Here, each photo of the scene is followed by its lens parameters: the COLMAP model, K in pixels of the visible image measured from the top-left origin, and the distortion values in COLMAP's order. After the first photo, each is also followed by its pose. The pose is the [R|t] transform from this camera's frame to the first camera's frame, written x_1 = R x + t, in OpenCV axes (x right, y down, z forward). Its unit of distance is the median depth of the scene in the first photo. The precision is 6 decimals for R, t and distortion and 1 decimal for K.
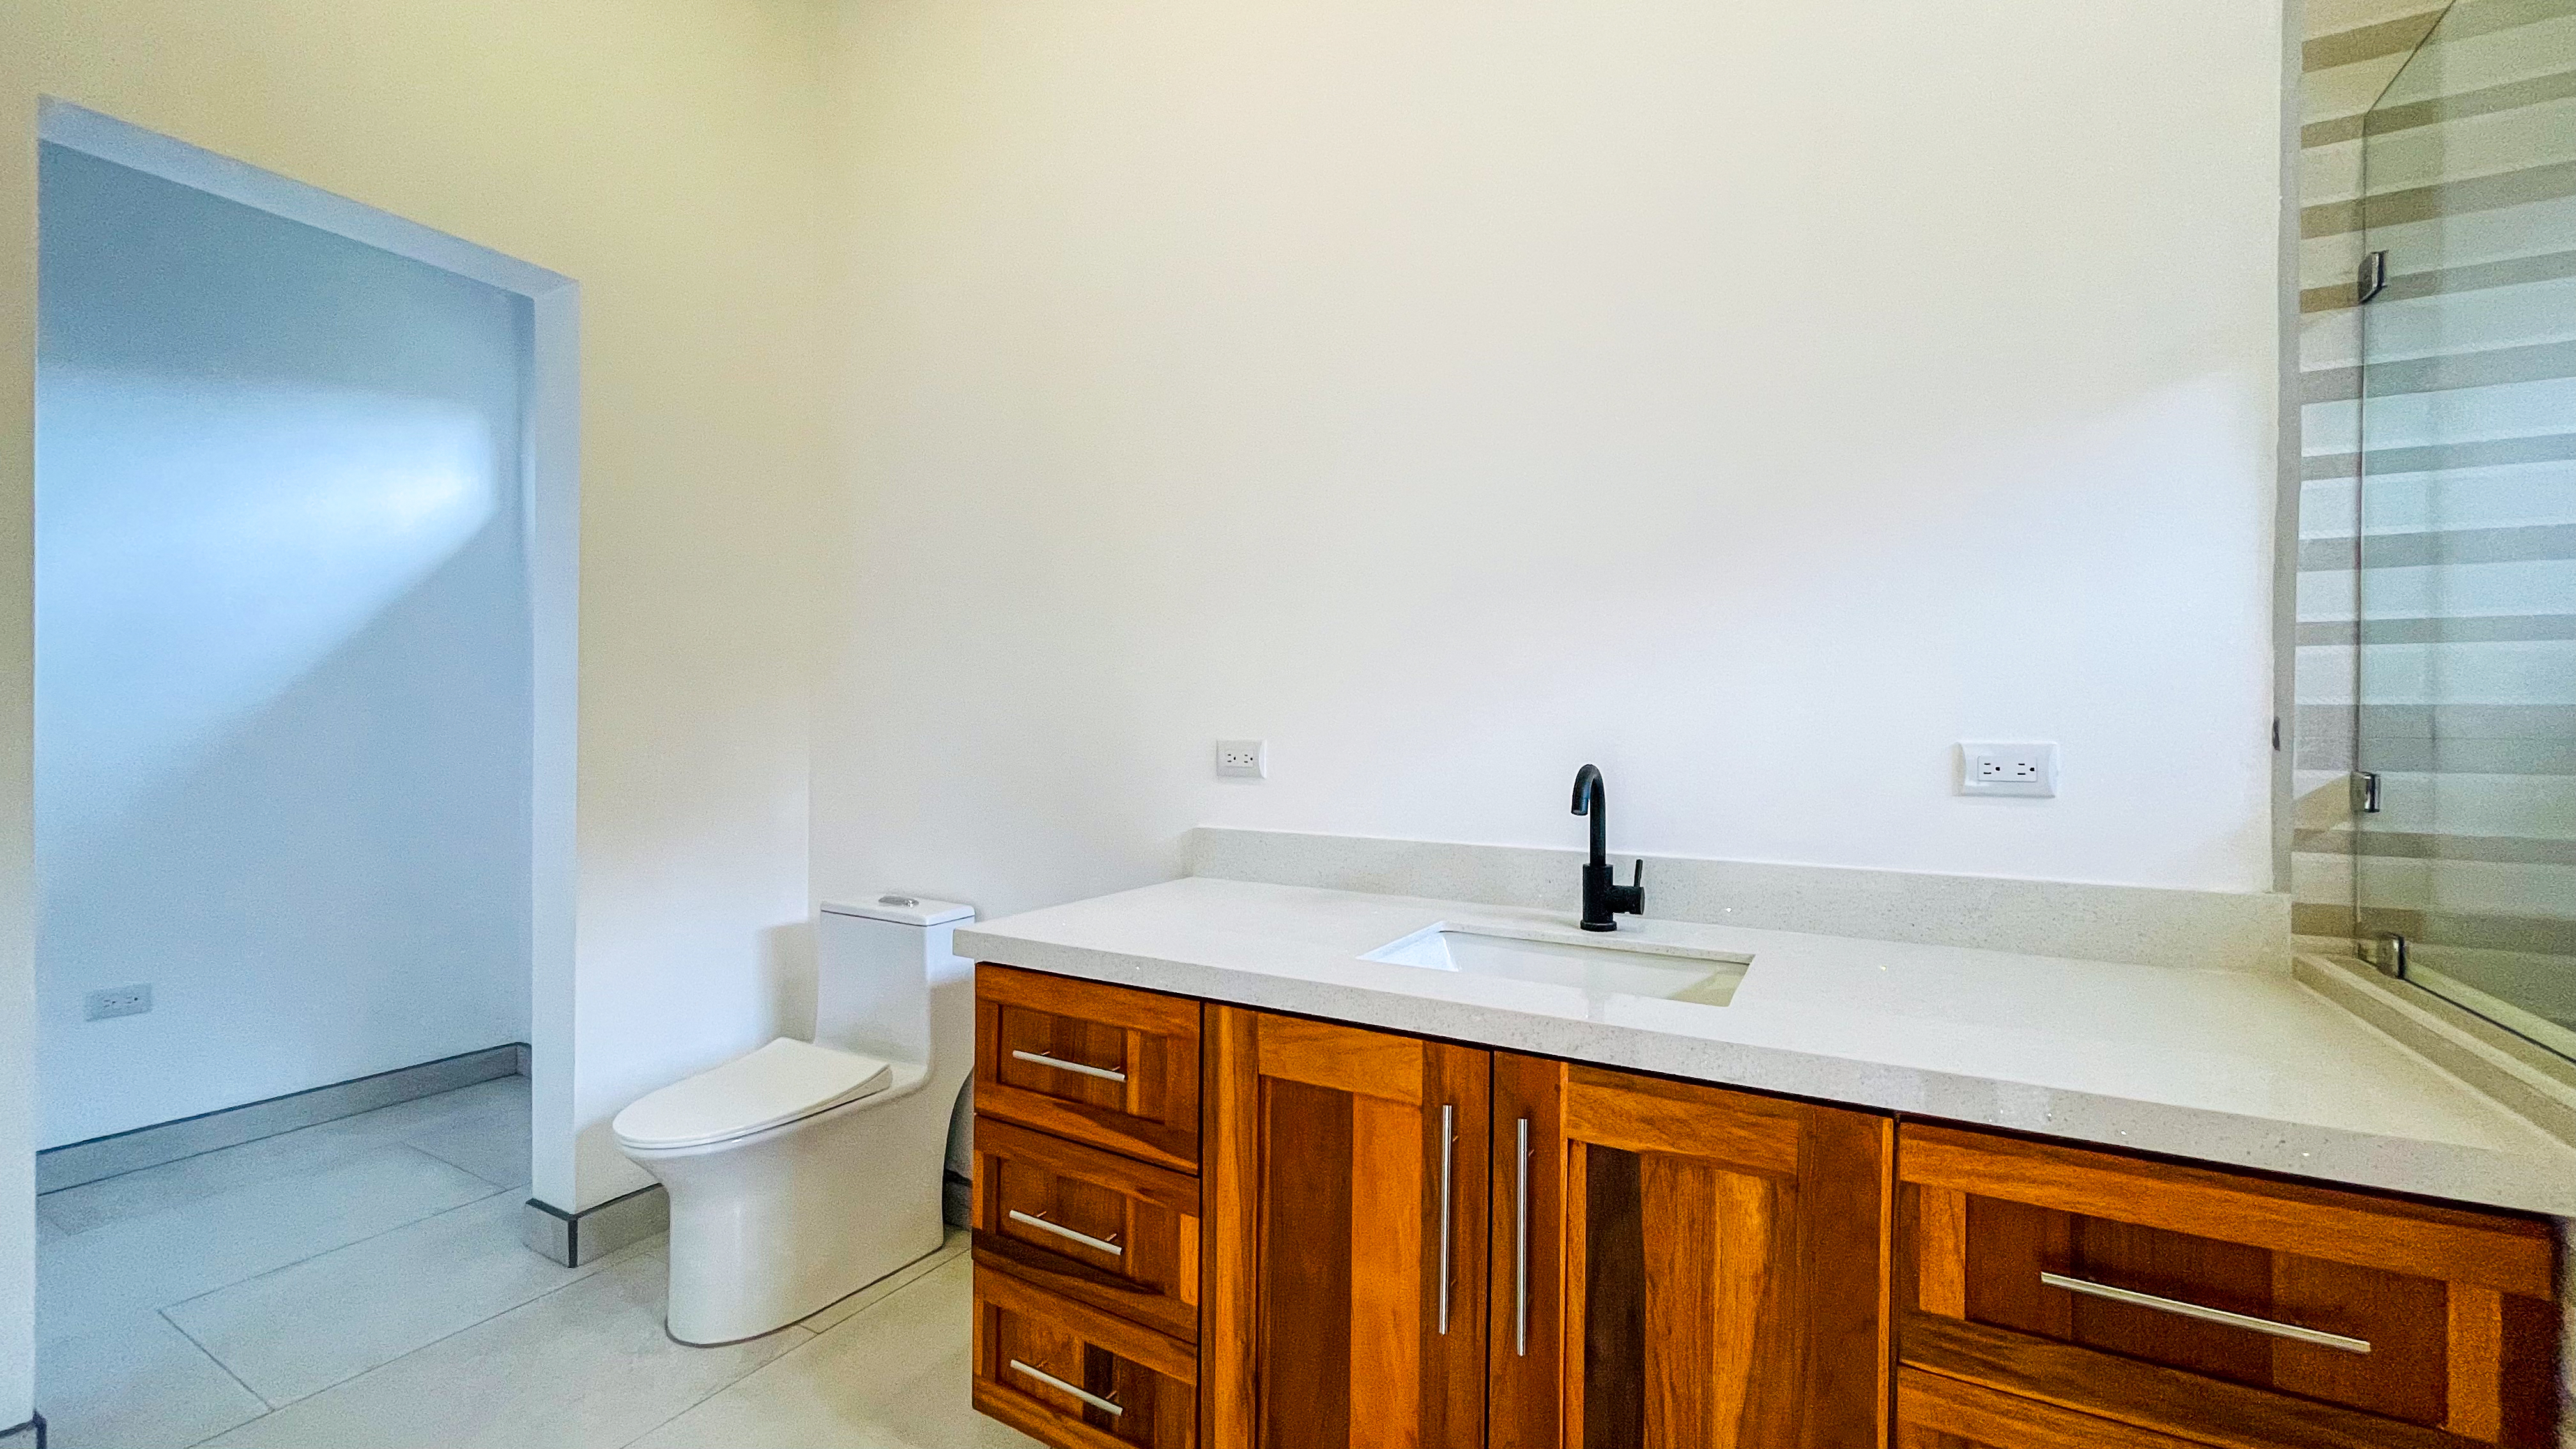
lens RADIAL K [[1037.4, 0, 1283.0], [0, 1037.4, 734.9], [0, 0, 1]] dist [-0.001343, 0.000126]
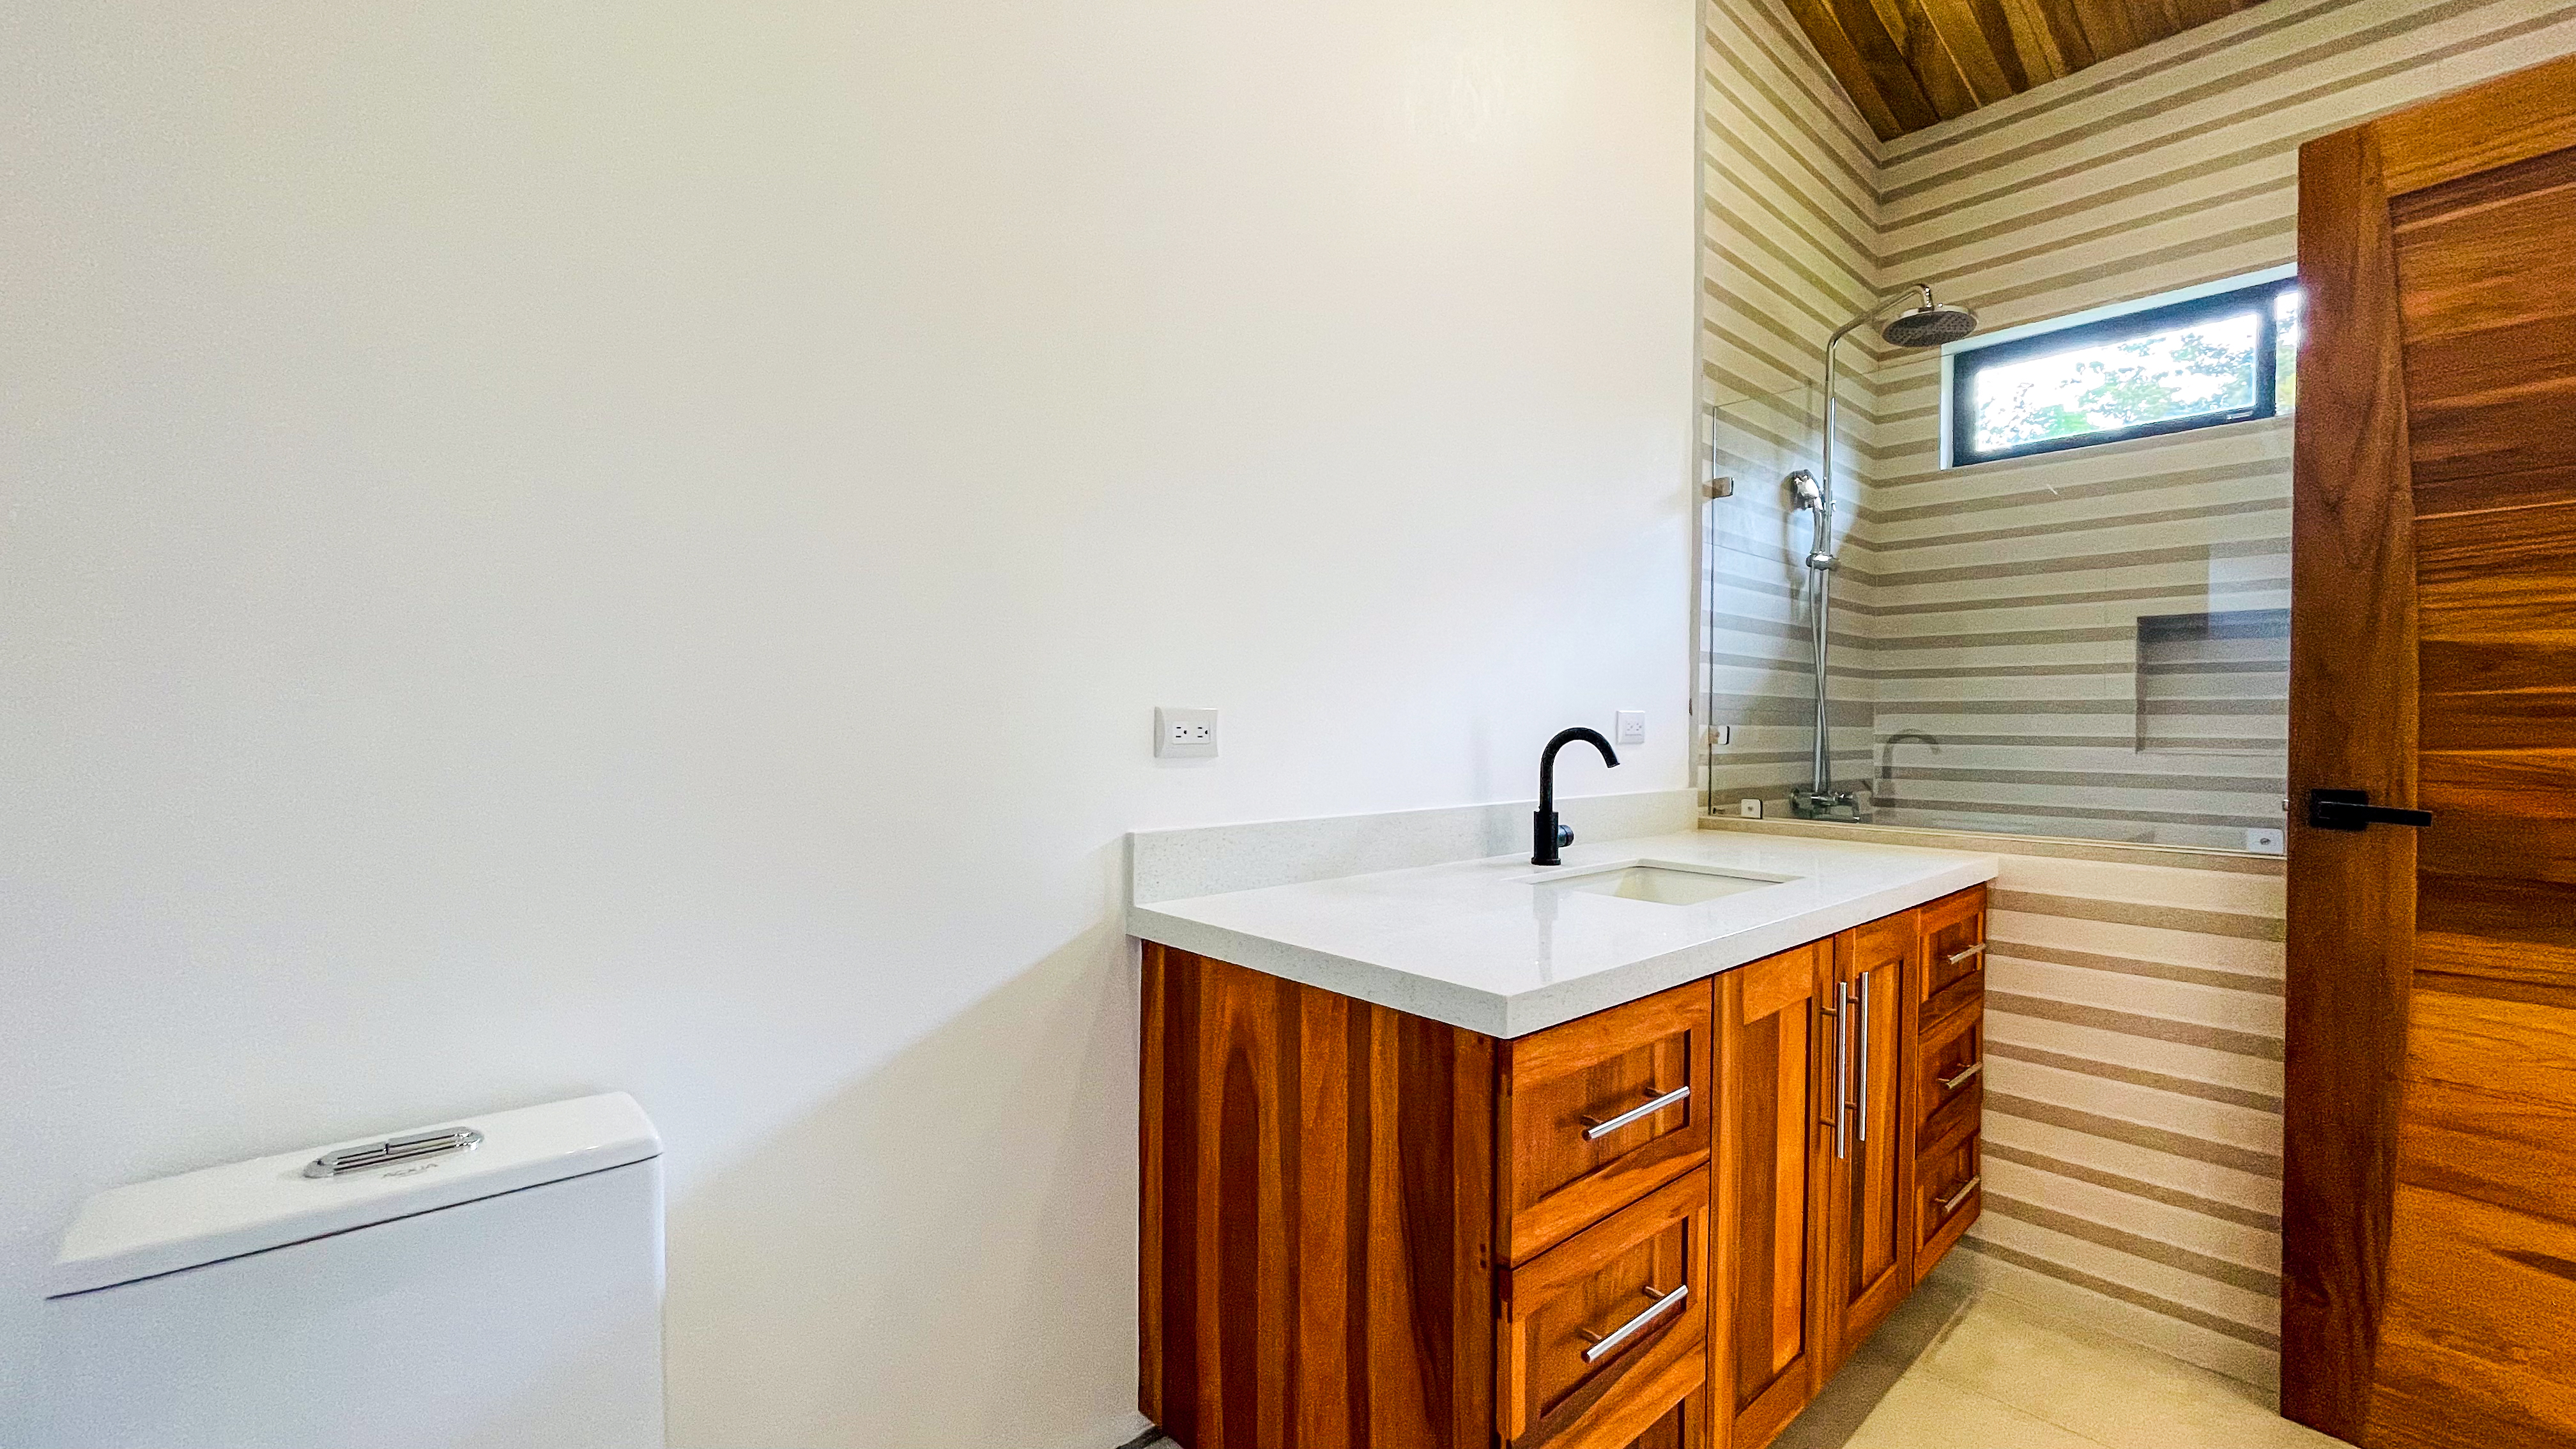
lens RADIAL K [[1037.4, 0, 1283.0], [0, 1037.4, 734.9], [0, 0, 1]] dist [-0.001343, 0.000126]
pose [[0.306374, -0.018931, 0.951723, -0.874131], [-0.005903, 0.999745, 0.021786, 0.010947], [-0.951893, -0.012292, 0.306184, 0.857468]]
